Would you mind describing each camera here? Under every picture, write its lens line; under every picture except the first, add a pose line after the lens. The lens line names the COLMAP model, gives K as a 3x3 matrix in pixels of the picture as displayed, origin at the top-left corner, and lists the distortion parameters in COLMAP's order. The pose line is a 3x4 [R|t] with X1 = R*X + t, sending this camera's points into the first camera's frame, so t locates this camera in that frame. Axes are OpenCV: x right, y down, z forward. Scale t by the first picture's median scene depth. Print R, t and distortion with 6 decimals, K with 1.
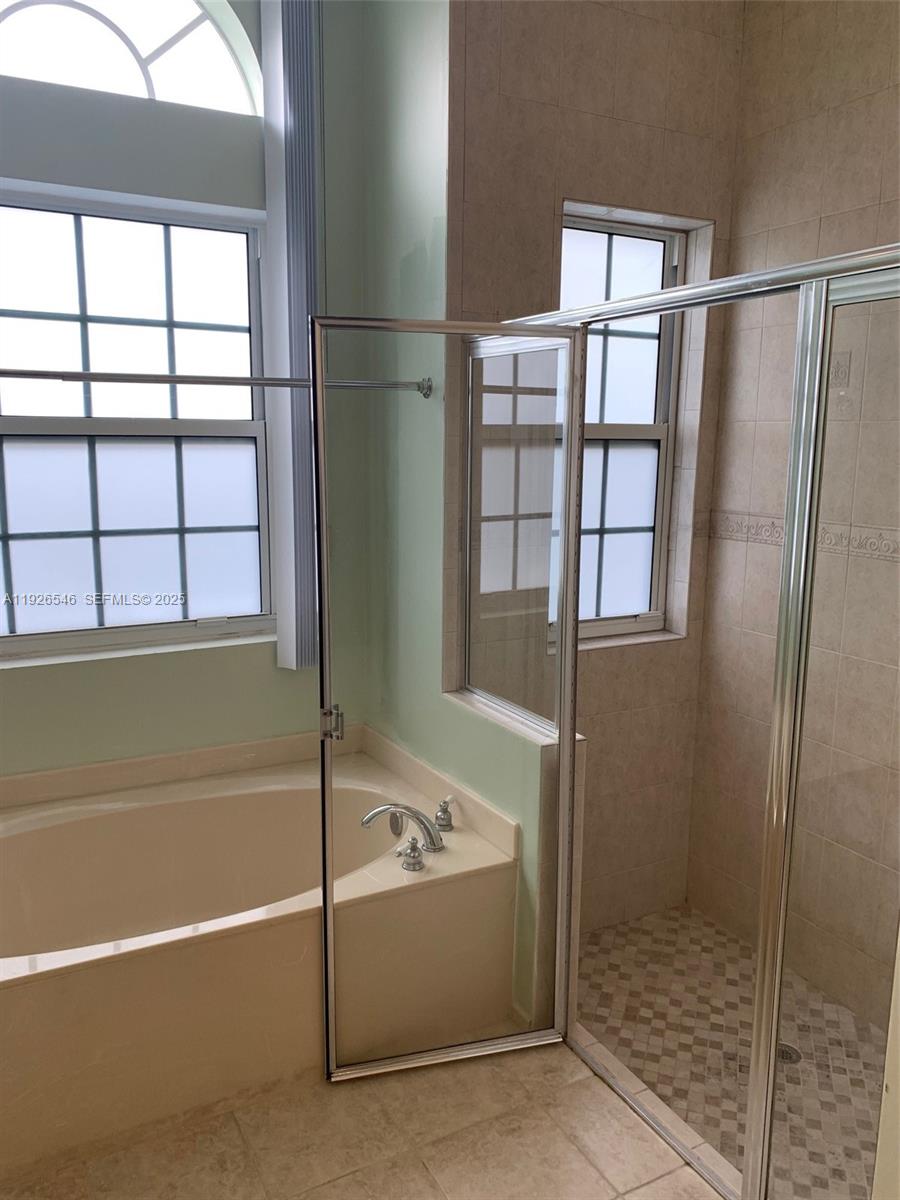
lens RADIAL K [[917.6, 0, 450.4], [0, 917.6, 587.8], [0, 0, 1]] dist [0.020017, -0.021635]
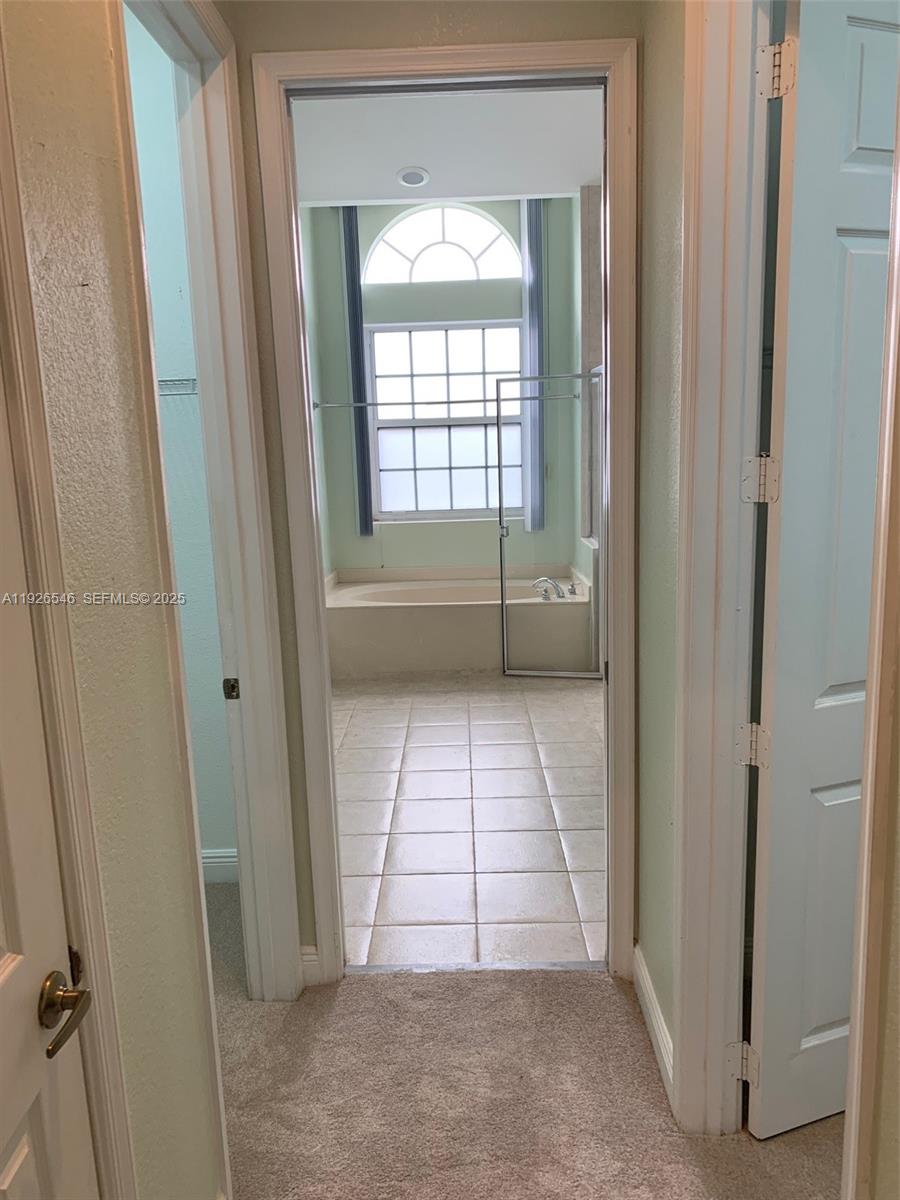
lens RADIAL K [[917.6, 0, 453.3], [0, 917.6, 603.7], [0, 0, 1]] dist [0.020017, -0.021635]
pose [[0.867535, 0.051597, -0.494693, 0.792186], [-0.034327, 0.998444, 0.043941, 0.182399], [0.496190, -0.021139, 0.867956, -1.022131]]
